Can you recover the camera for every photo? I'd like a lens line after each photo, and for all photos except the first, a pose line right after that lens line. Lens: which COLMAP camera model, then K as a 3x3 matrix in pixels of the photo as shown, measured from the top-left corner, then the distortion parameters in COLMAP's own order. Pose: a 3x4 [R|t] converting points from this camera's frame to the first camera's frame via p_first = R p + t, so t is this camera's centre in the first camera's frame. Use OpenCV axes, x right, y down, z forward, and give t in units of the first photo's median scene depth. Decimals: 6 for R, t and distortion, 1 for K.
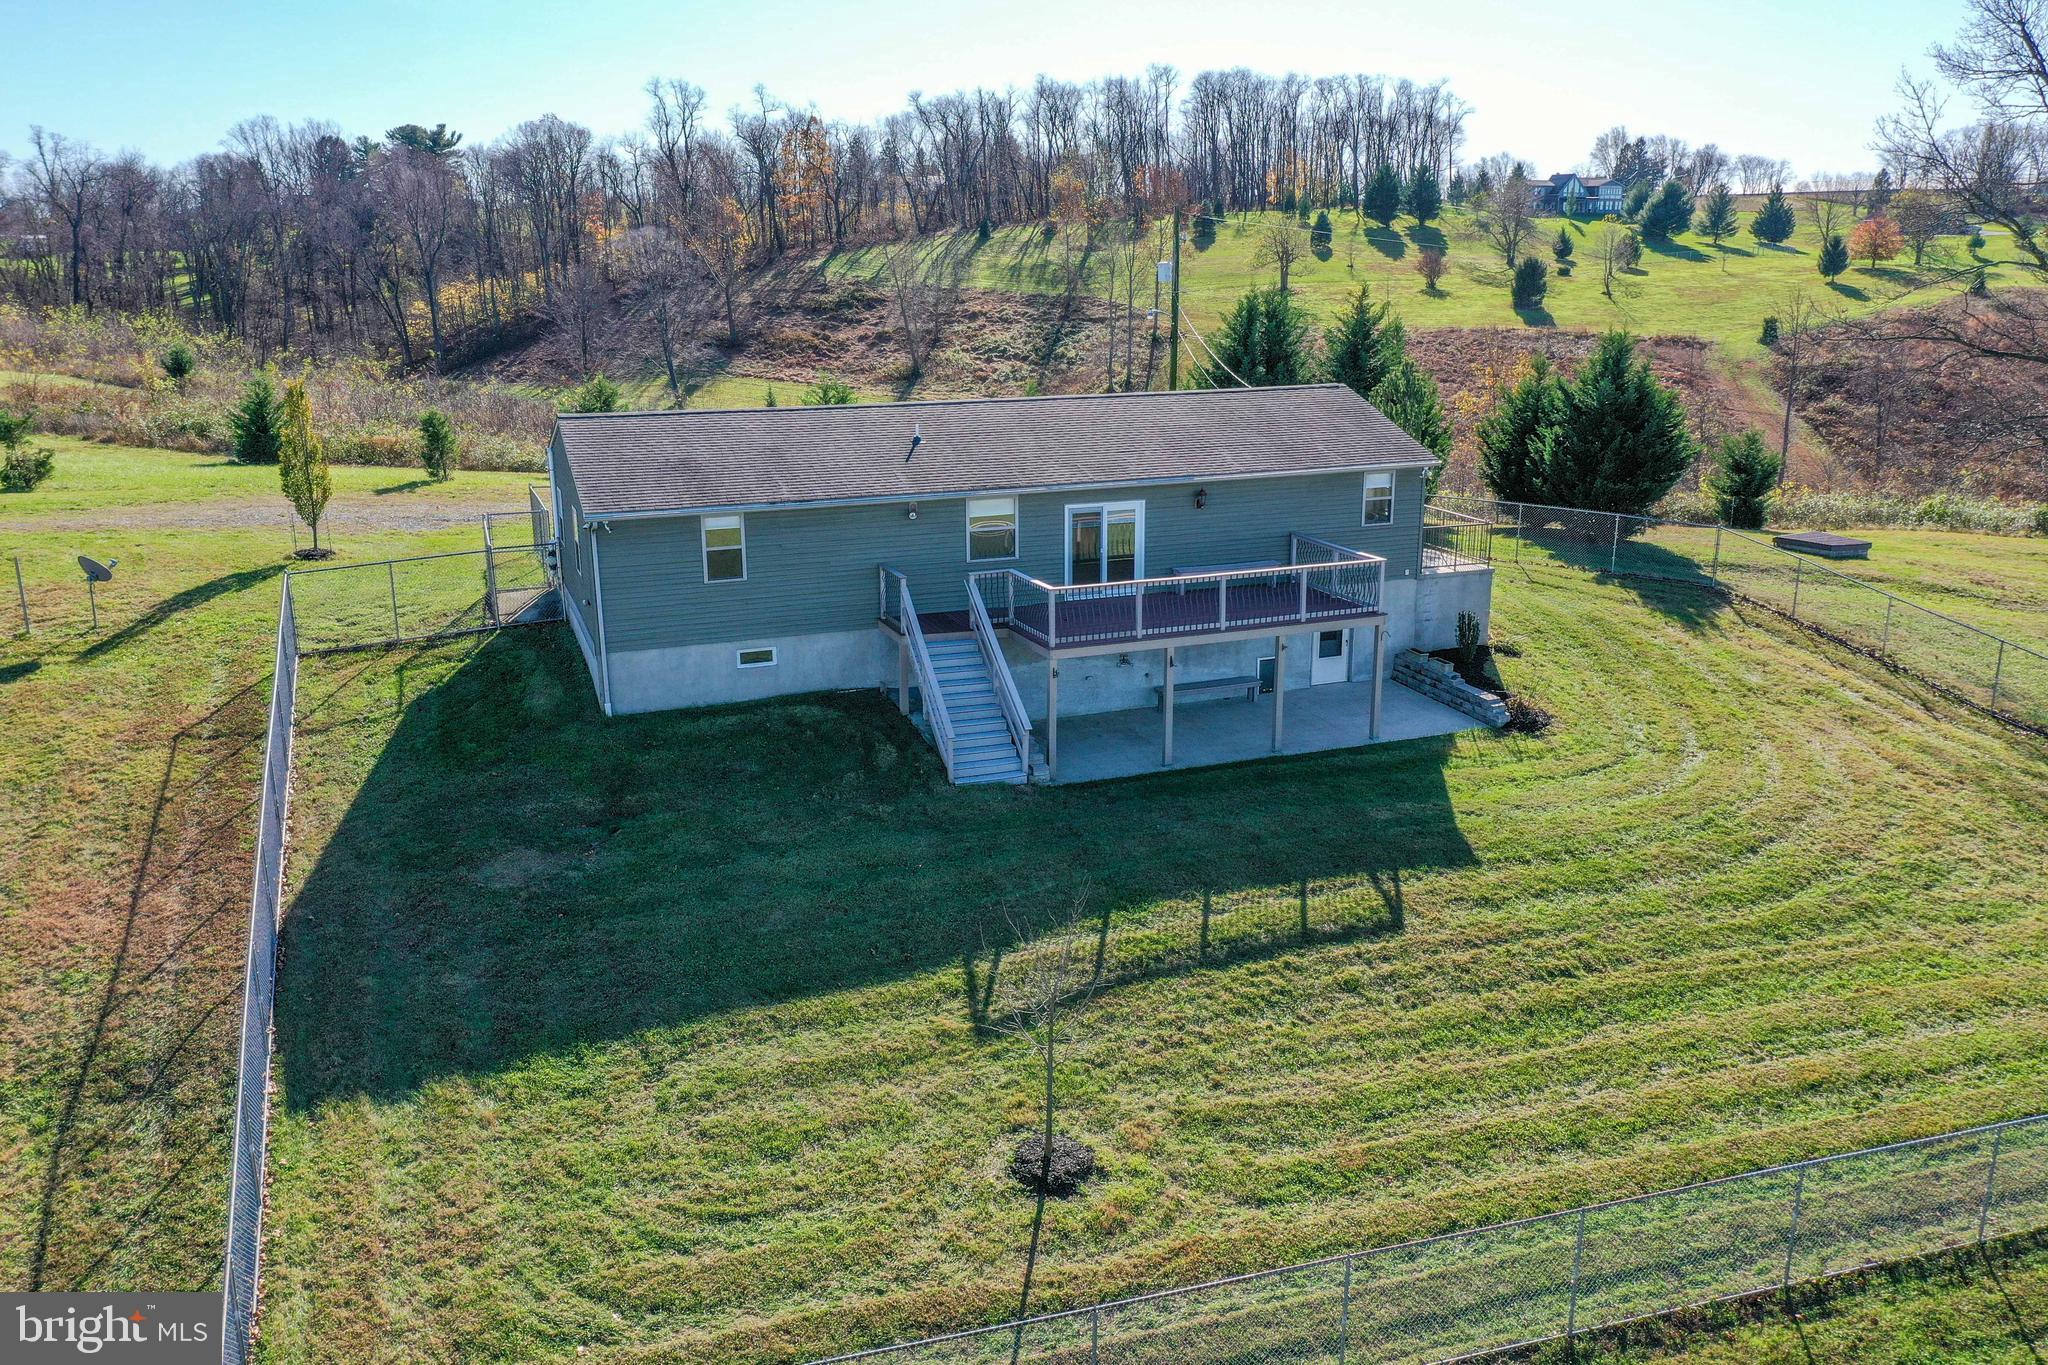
lens RADIAL K [[1593.0, 0, 1025.6], [0, 1593.0, 678.3], [0, 0, 1]] dist [-0.010098, -0.005456]
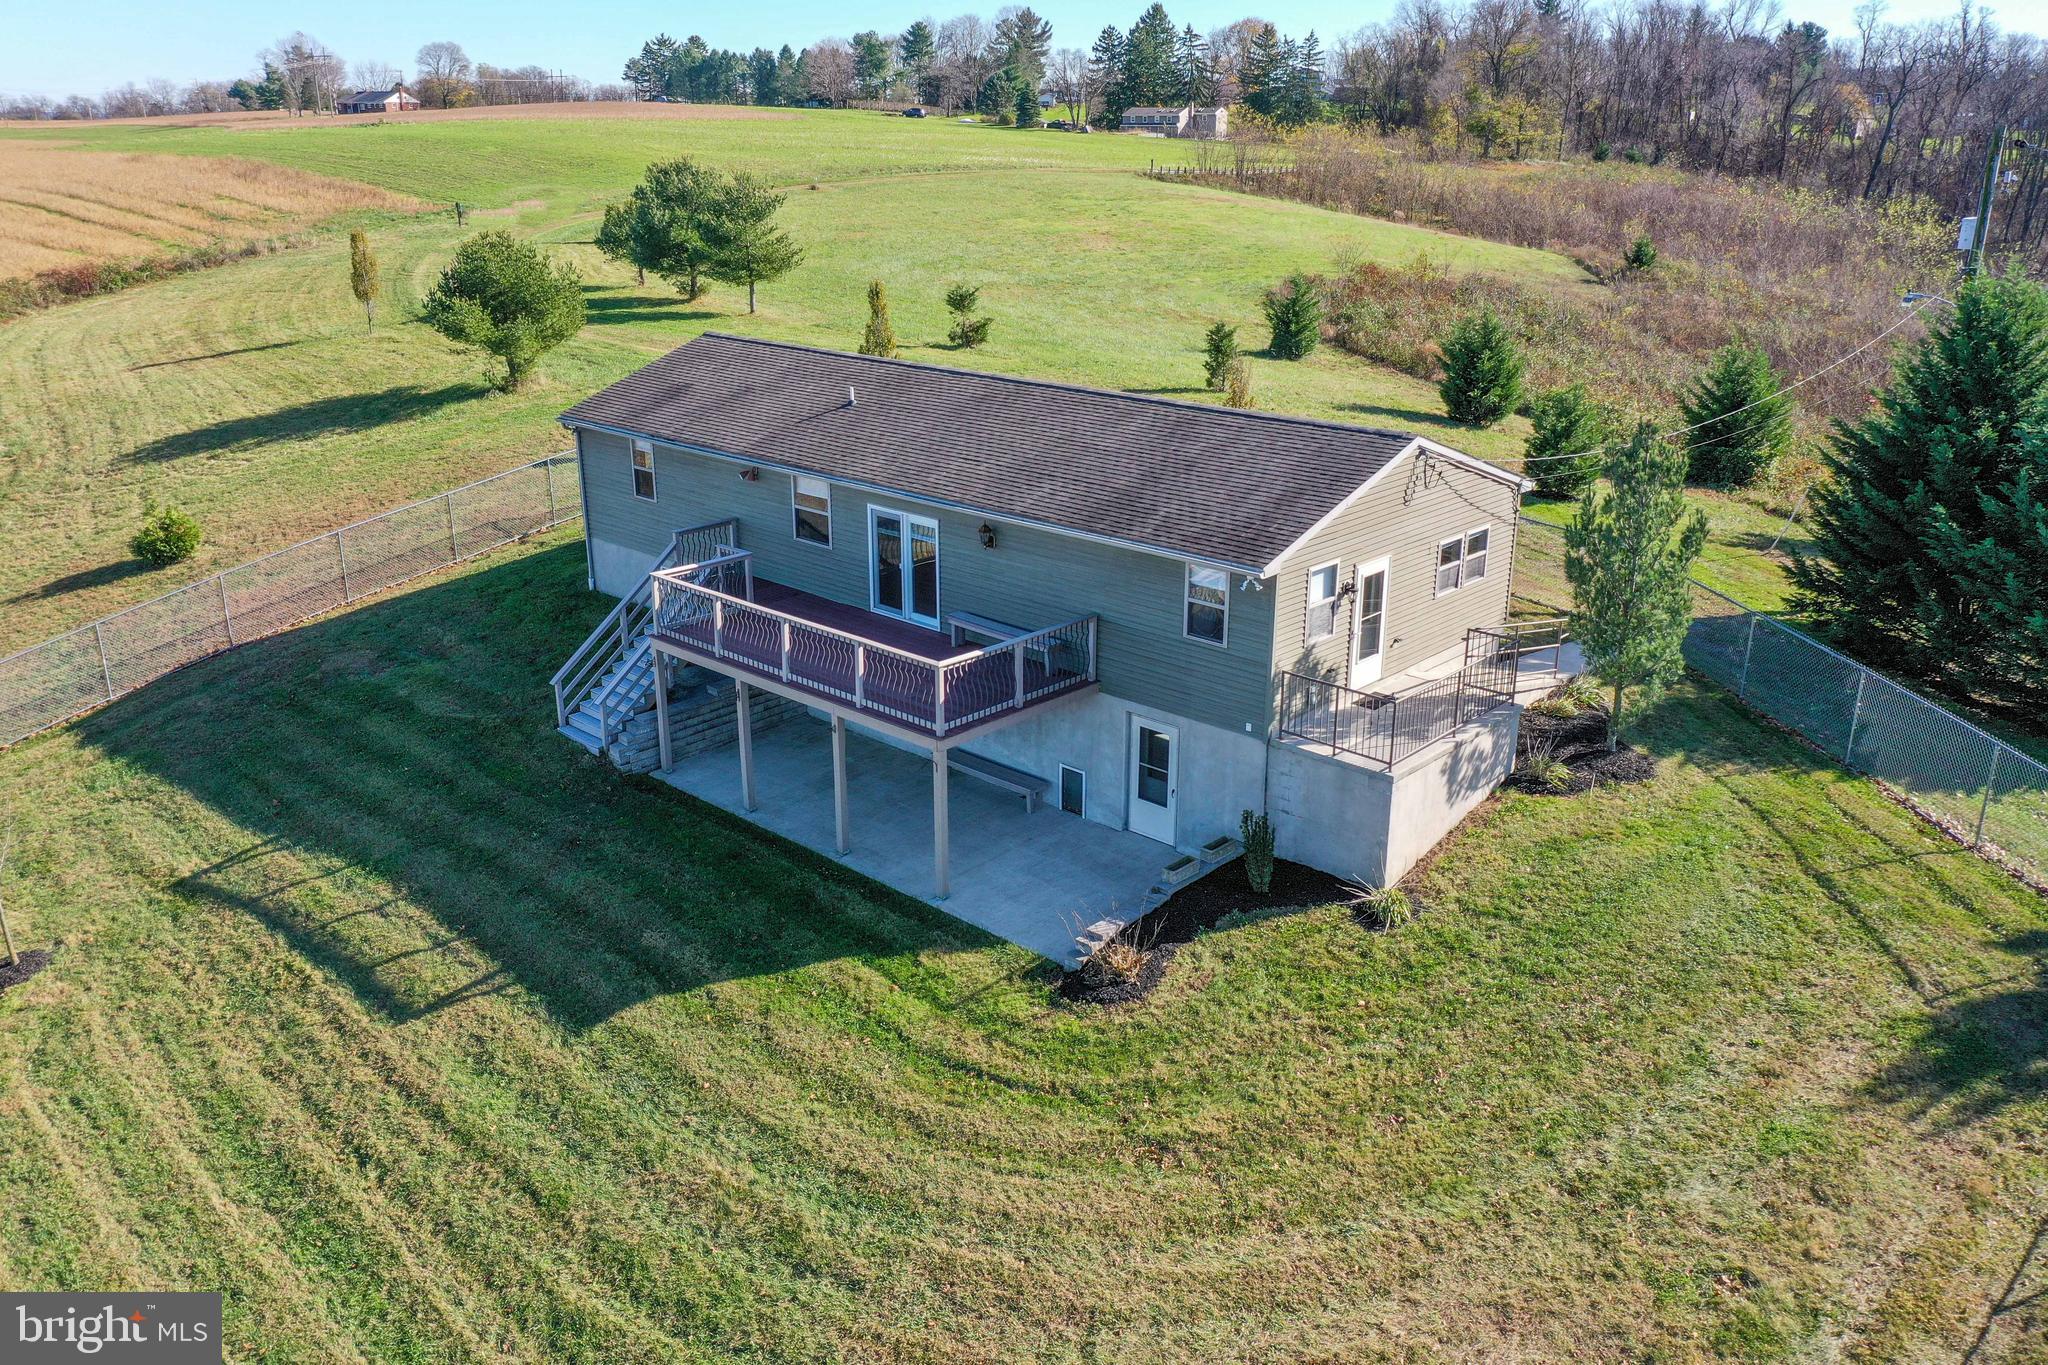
lens RADIAL K [[1593.0, 0, 1025.6], [0, 1593.0, 678.3], [0, 0, 1]] dist [-0.010098, -0.005456]
pose [[0.424647, 0.300906, -0.853892, 0.134791], [-0.237686, 0.947122, 0.215557, -0.036585], [0.873602, 0.111422, 0.473714, 0.109089]]
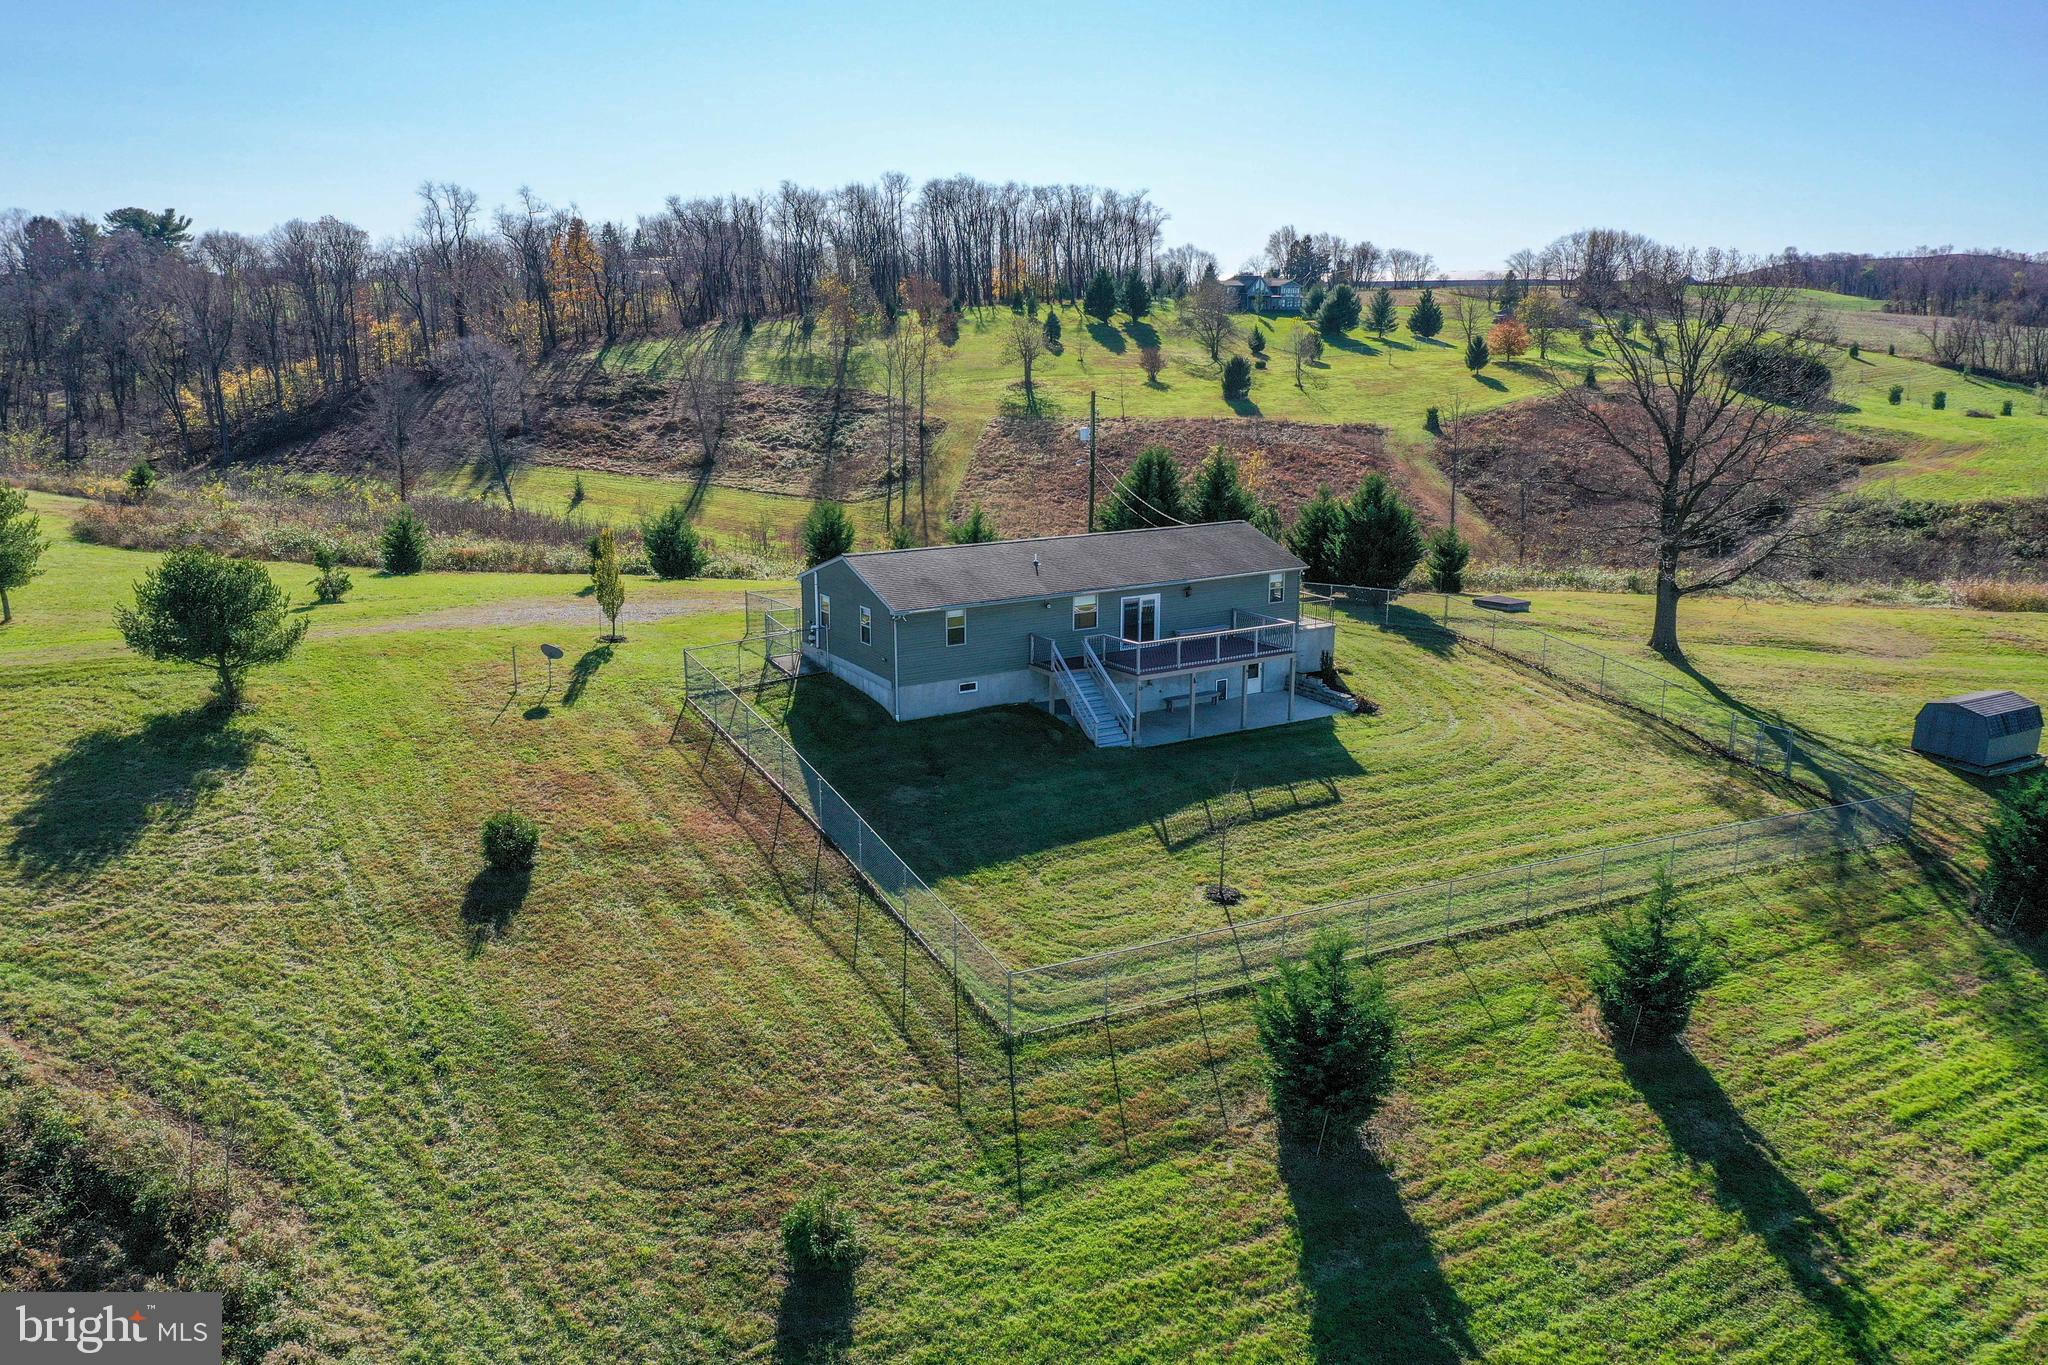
lens RADIAL K [[1593.0, 0, 1025.6], [0, 1593.0, 678.3], [0, 0, 1]] dist [-0.010098, -0.005456]
pose [[0.981578, -0.035809, 0.187679, -0.068277], [0.043076, 0.998466, -0.034785, 0.006528], [-0.186145, 0.042229, 0.981614, -0.120240]]
